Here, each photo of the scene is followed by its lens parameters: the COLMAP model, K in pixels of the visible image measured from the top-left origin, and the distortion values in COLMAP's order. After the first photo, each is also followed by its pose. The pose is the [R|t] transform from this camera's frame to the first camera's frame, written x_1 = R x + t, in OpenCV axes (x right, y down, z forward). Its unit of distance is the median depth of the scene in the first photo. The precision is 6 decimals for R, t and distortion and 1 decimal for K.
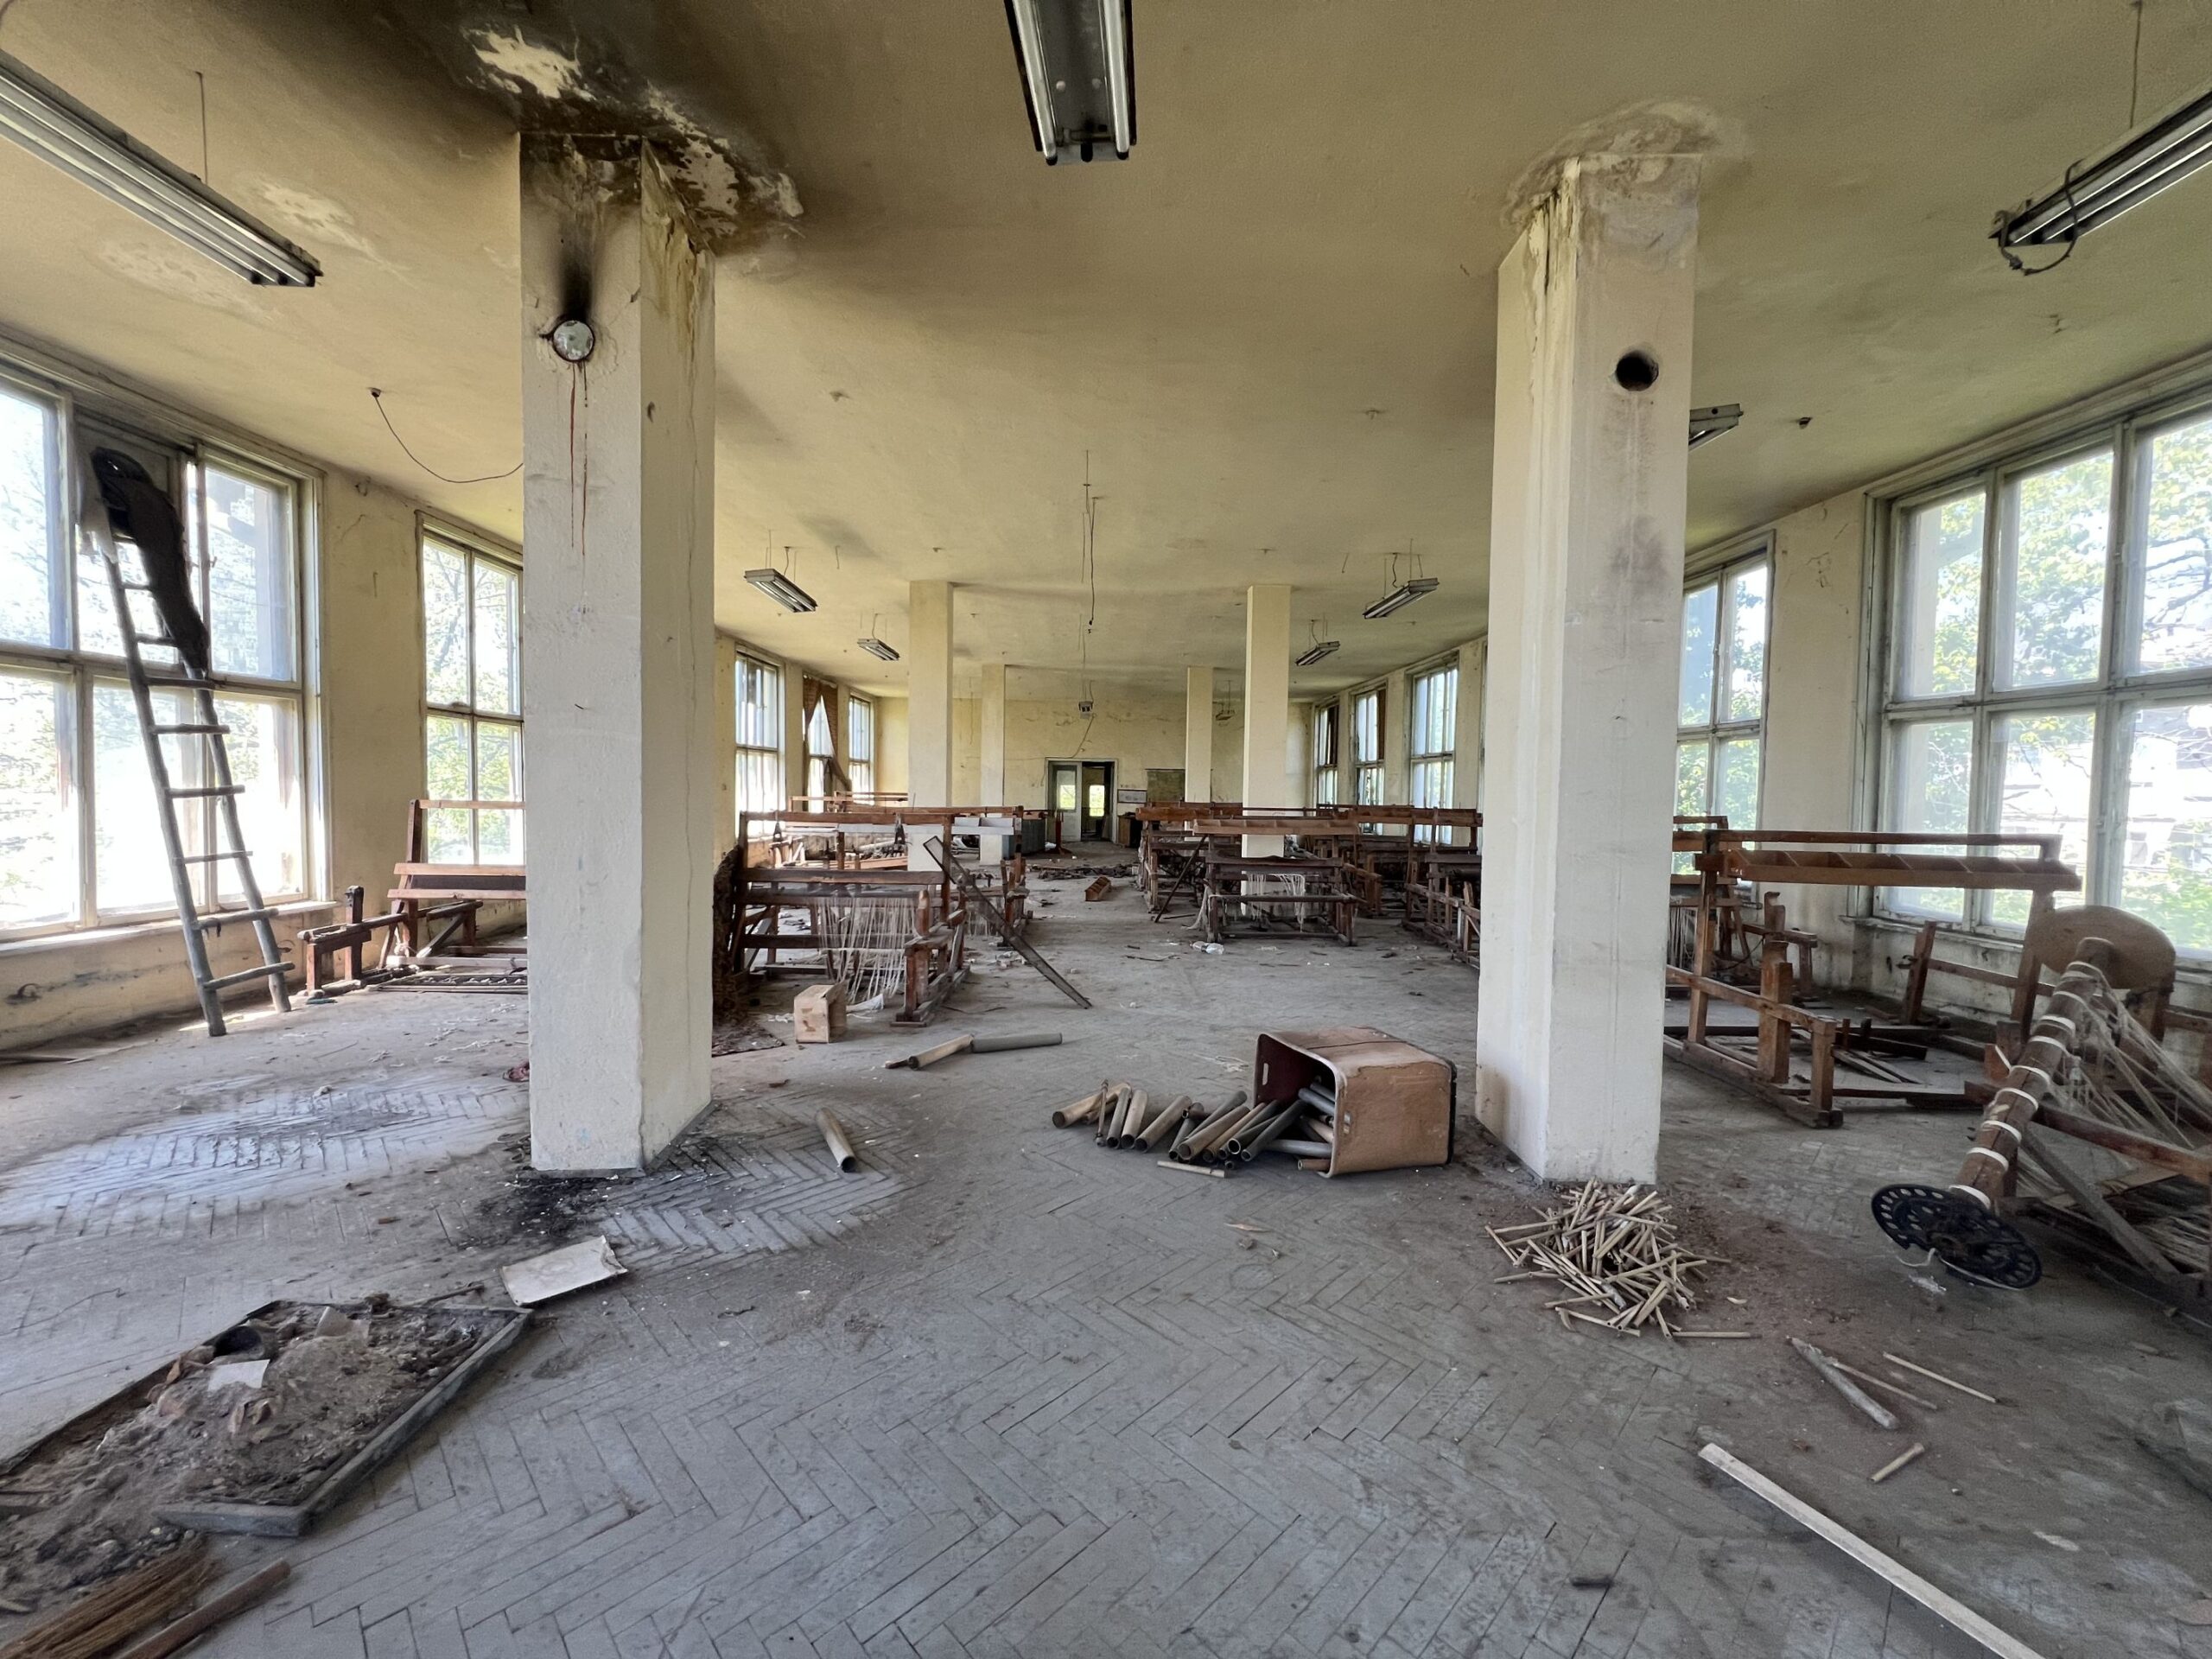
lens RADIAL K [[886.0, 0, 1108.9], [0, 886.0, 818.4], [0, 0, 1]] dist [0.000124, -0.000690]
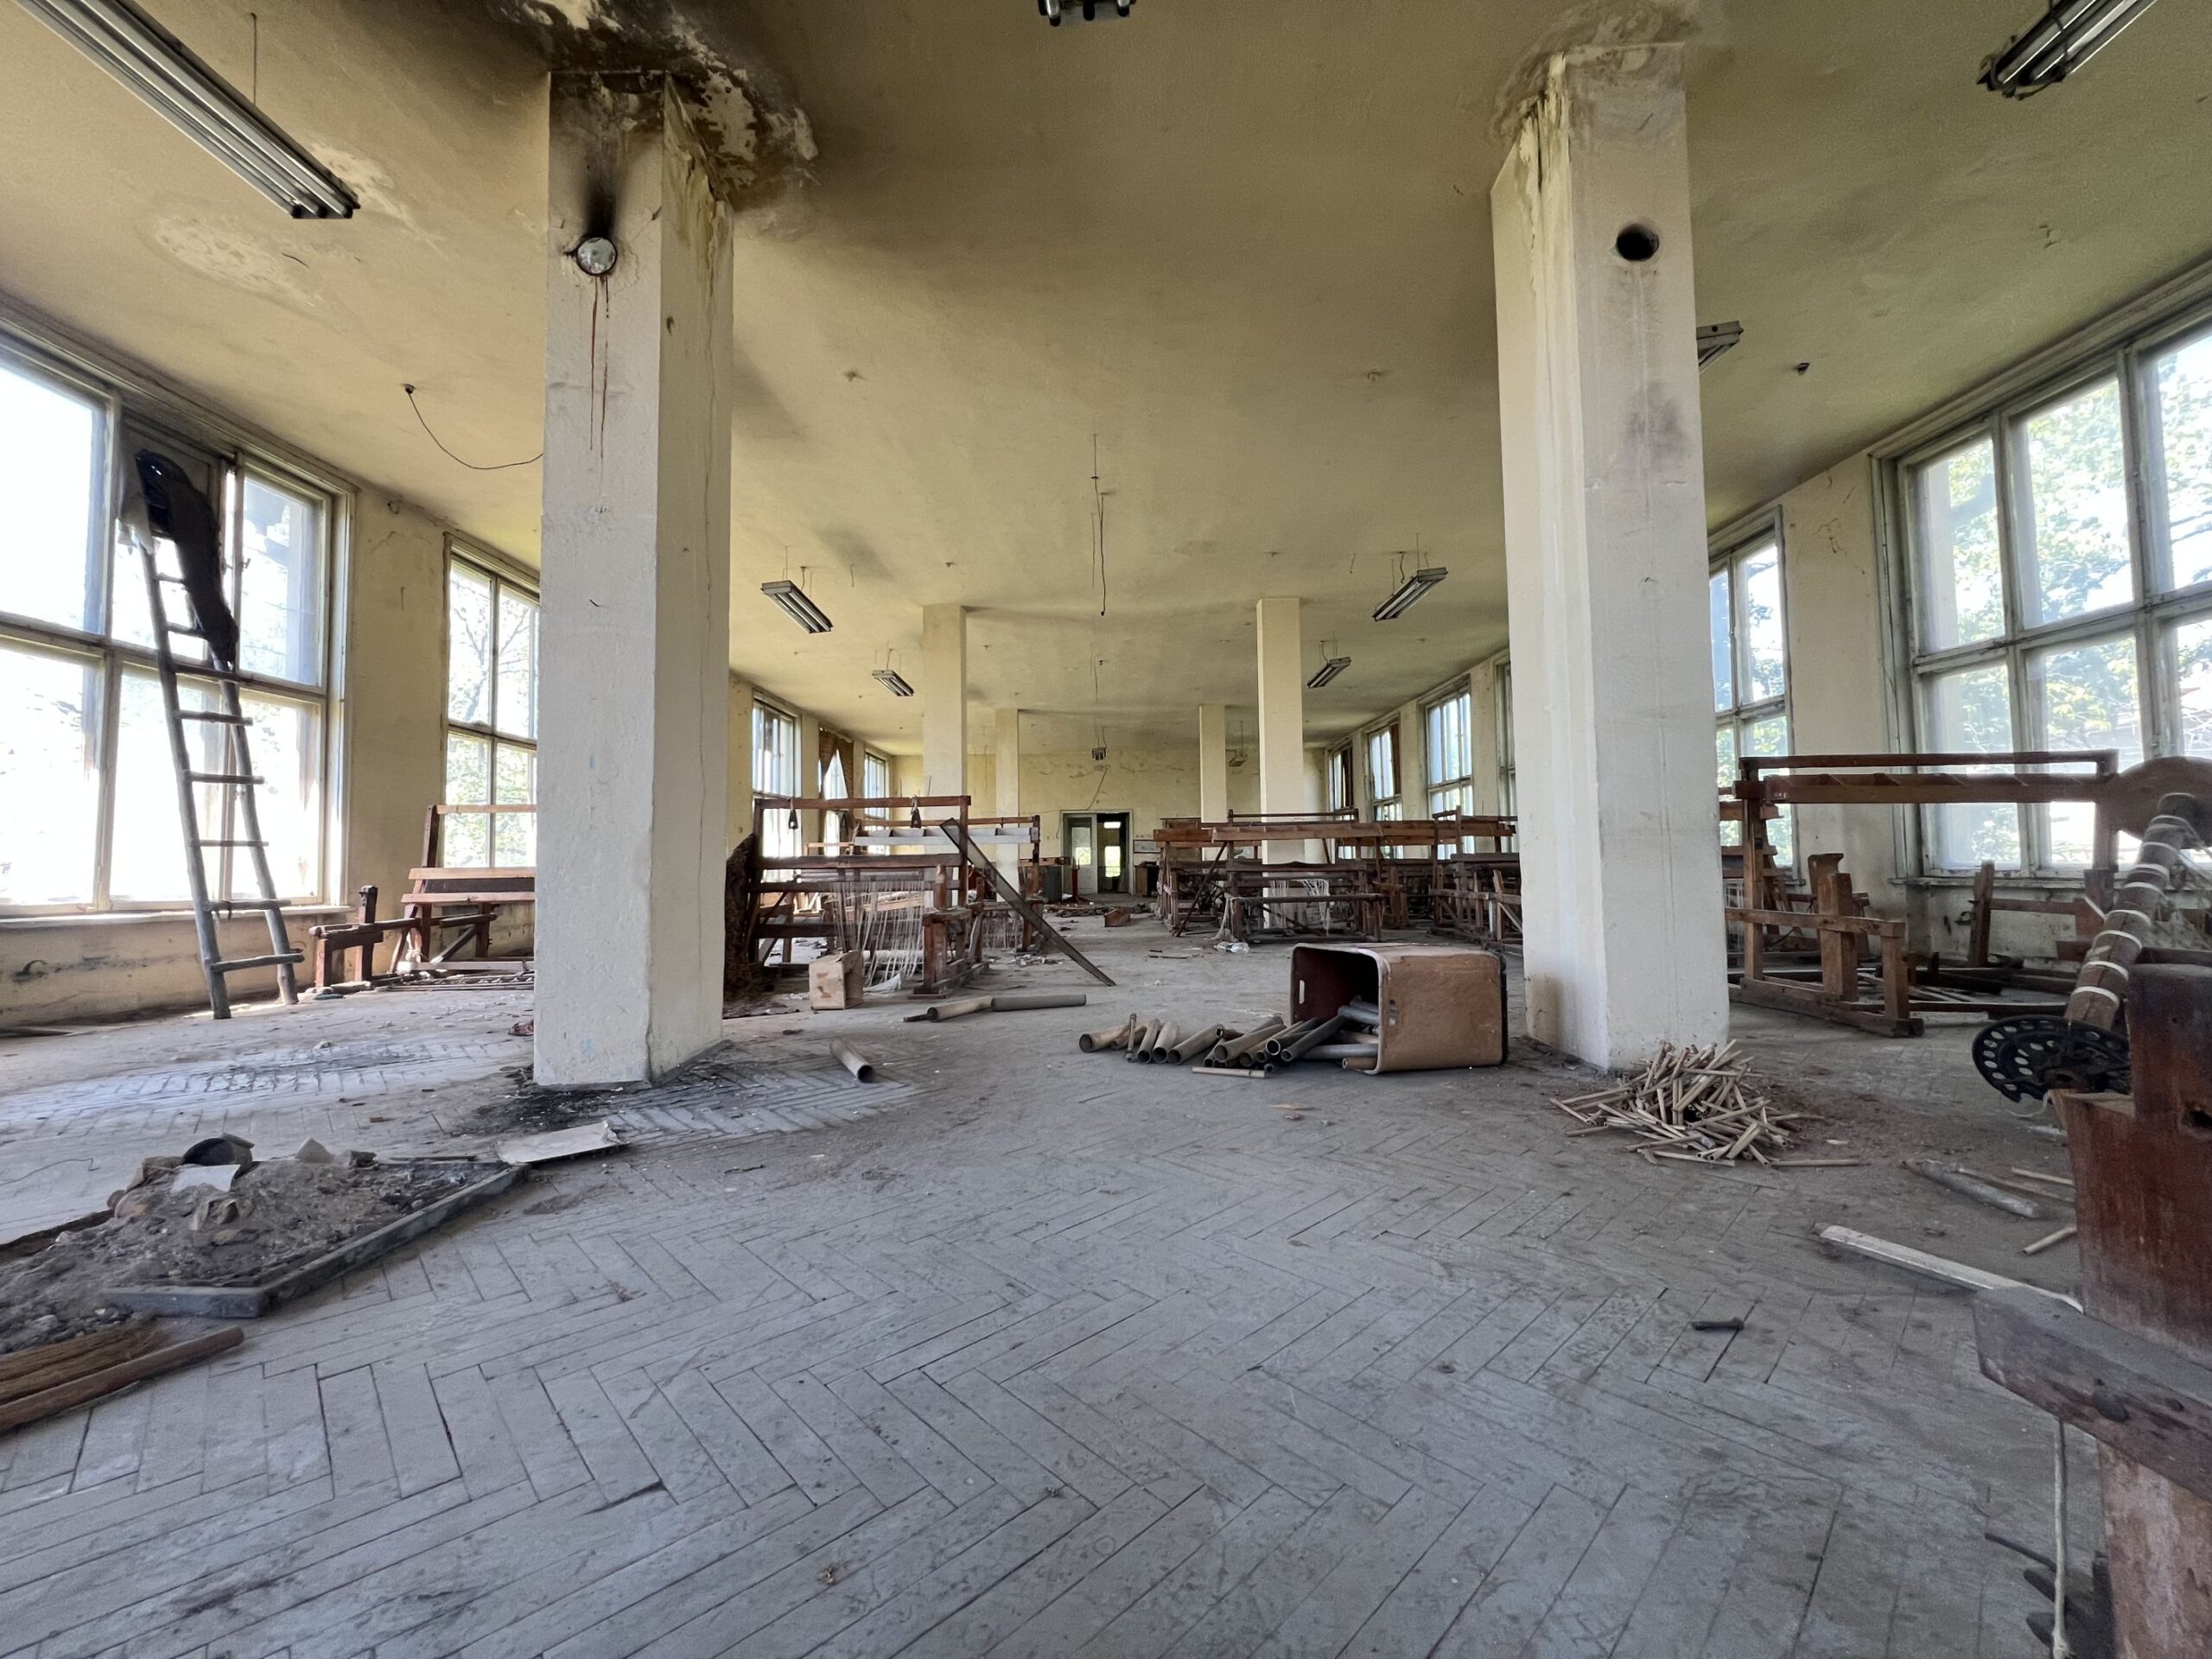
lens RADIAL K [[886.0, 0, 1108.2], [0, 886.0, 819.5], [0, 0, 1]] dist [0.000124, -0.000690]
pose [[0.999392, -0.031087, -0.015774, -0.011218], [0.029538, 0.995468, -0.090398, 0.207617], [0.018513, 0.089877, 0.995781, 0.038128]]
